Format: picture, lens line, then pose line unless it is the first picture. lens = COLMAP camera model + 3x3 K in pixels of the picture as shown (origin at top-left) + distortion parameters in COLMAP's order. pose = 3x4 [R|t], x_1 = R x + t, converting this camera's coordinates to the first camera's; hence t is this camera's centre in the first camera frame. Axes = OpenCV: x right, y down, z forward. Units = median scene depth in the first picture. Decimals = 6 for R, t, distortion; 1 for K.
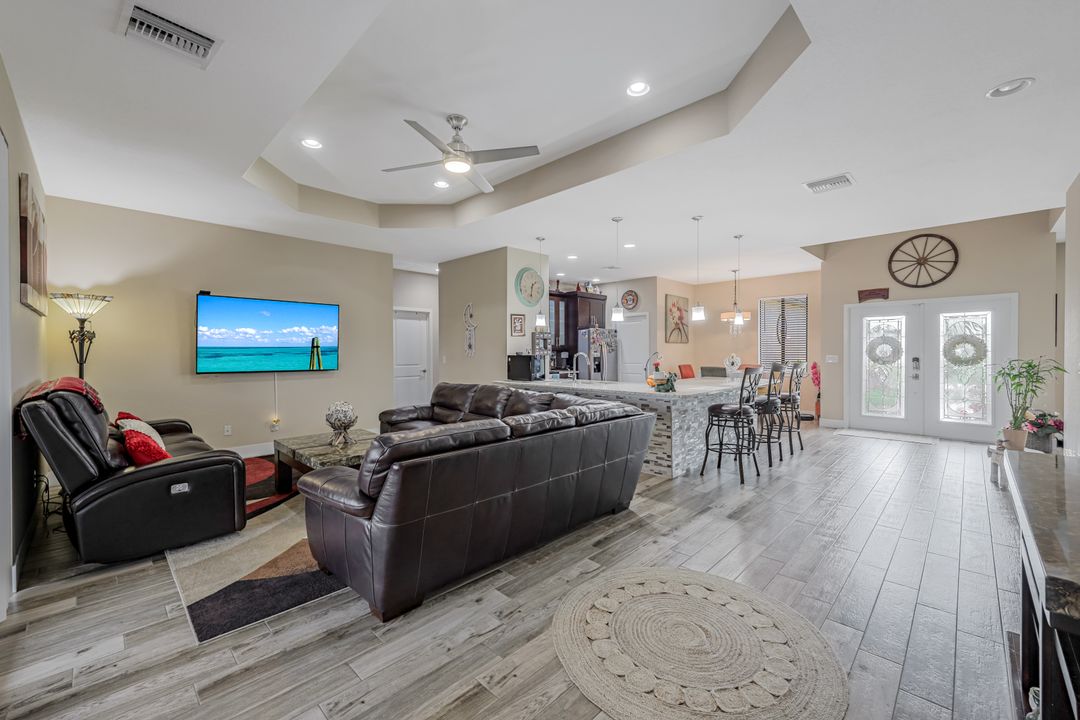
lens RADIAL K [[435.9, 0, 534.7], [0, 435.9, 354.4], [0, 0, 1]] dist [0.000219, 0.000167]
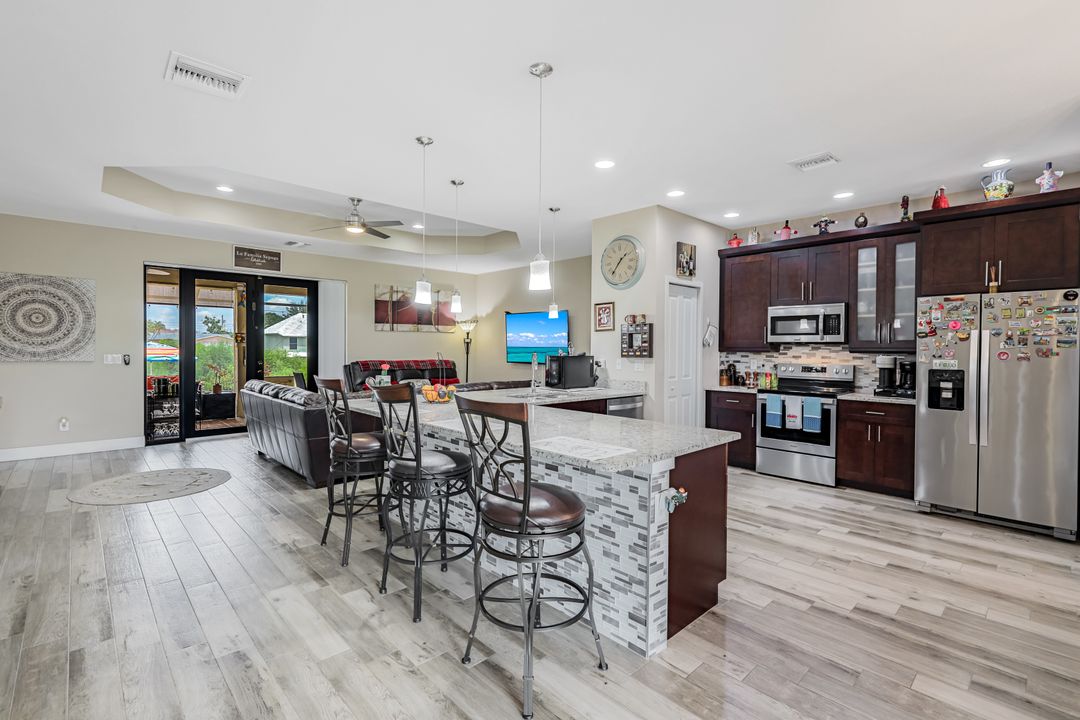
lens RADIAL K [[495.5, 0, 543.6], [0, 495.5, 354.6], [0, 0, 1]] dist [0.001338, -0.000257]
pose [[-0.029520, 0.016020, -0.999436, 1.080022], [-0.015277, 0.999748, 0.016476, -0.017653], [0.999447, 0.015755, -0.029268, 1.186916]]
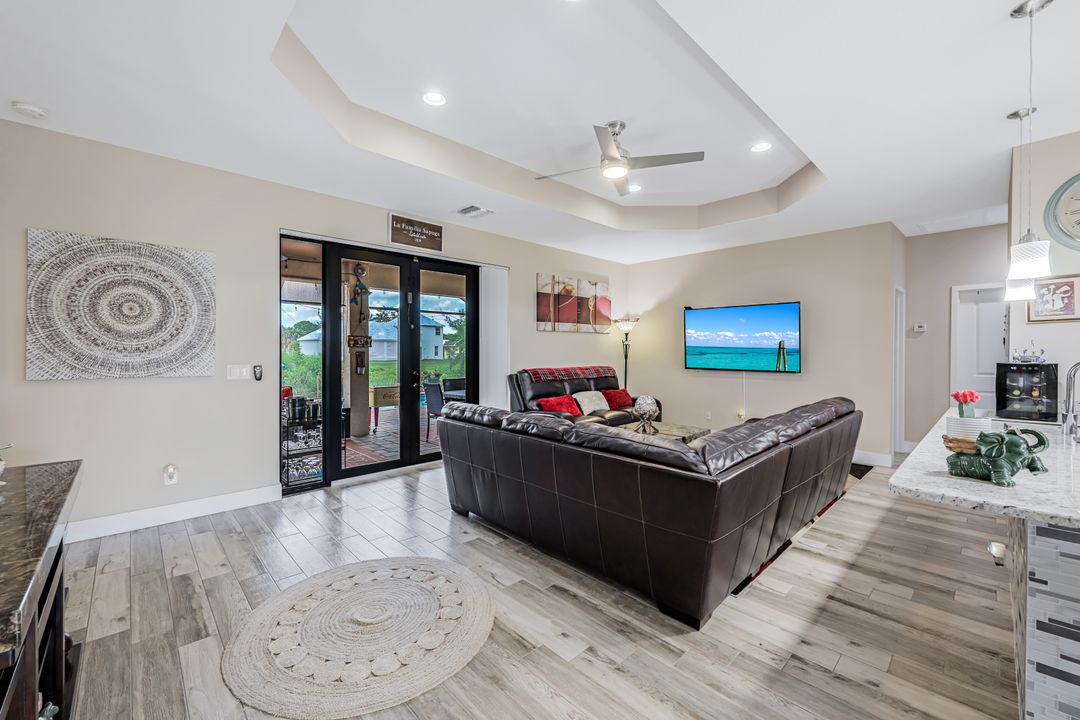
lens RADIAL K [[434.4, 0, 542.5], [0, 434.4, 354.0], [0, 0, 1]] dist [-0.001315, -0.000167]
pose [[-0.026543, 0.009739, -0.999600, 0.578019], [-0.007808, 0.999920, 0.009949, -0.010986], [0.999617, 0.008069, -0.026465, 0.591719]]
